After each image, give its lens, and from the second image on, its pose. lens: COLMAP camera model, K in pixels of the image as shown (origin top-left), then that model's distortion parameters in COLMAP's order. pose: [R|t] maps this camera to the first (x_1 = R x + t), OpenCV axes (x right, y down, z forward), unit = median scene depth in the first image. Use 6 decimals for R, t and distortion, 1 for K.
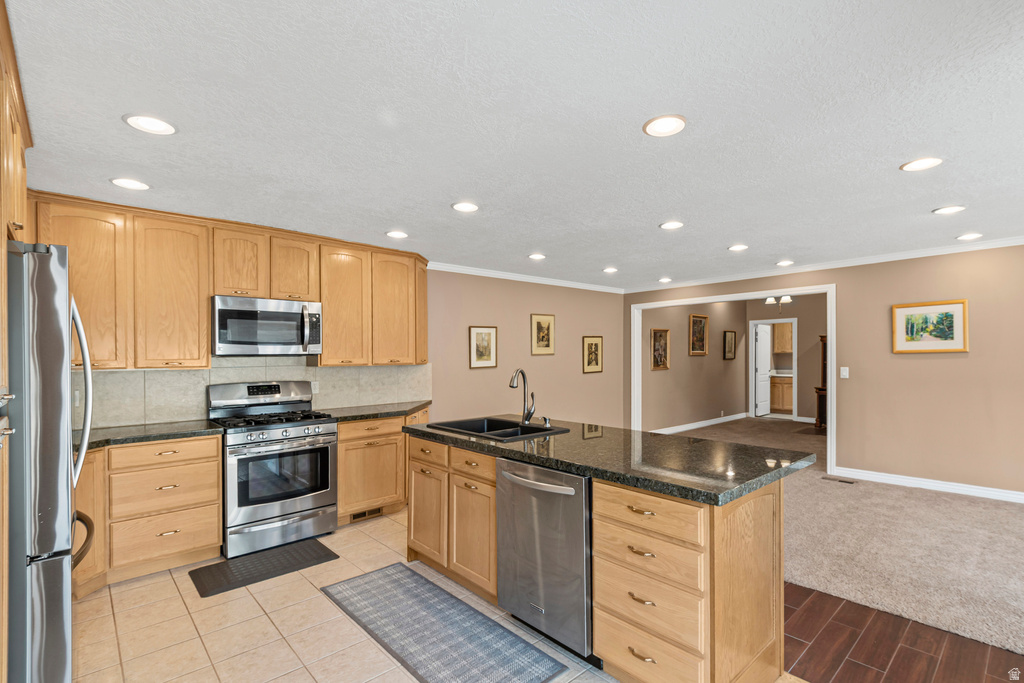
lens RADIAL K [[481.4, 0, 526.7], [0, 481.4, 361.2], [0, 0, 1]] dist [-0.004396, -0.001968]
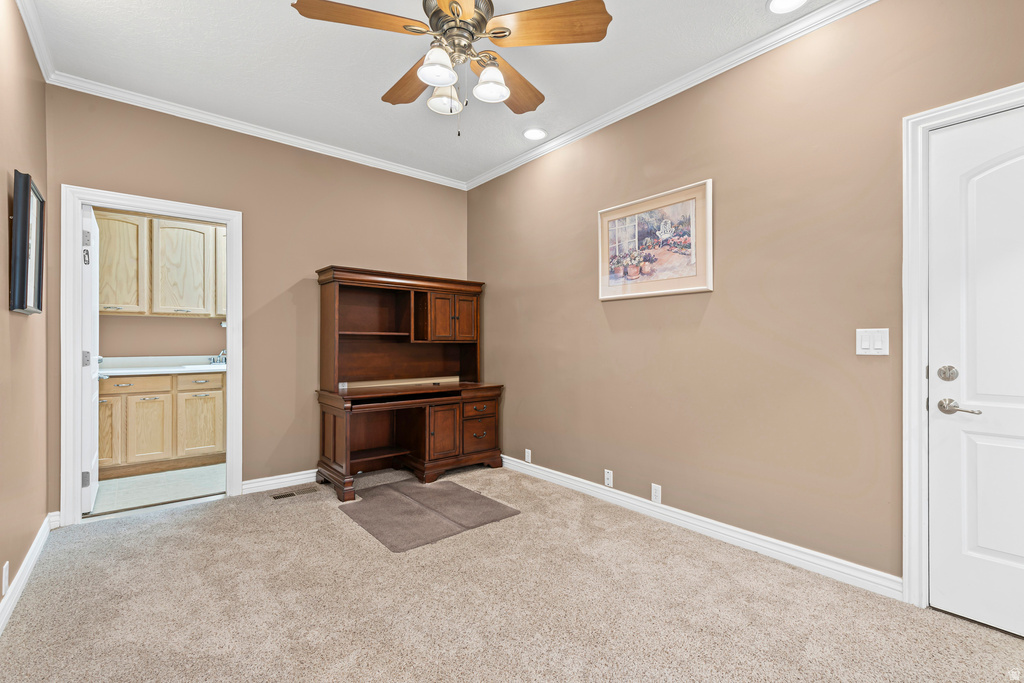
lens RADIAL K [[460.5, 0, 514.7], [0, 460.5, 339.3], [0, 0, 1]] dist [0.029425, -0.013571]
pose [[0.070727, 0.017982, 0.997334, 0.390911], [0.006059, 0.999811, -0.018456, 0.027340], [-0.997477, 0.007348, 0.070605, 1.382897]]
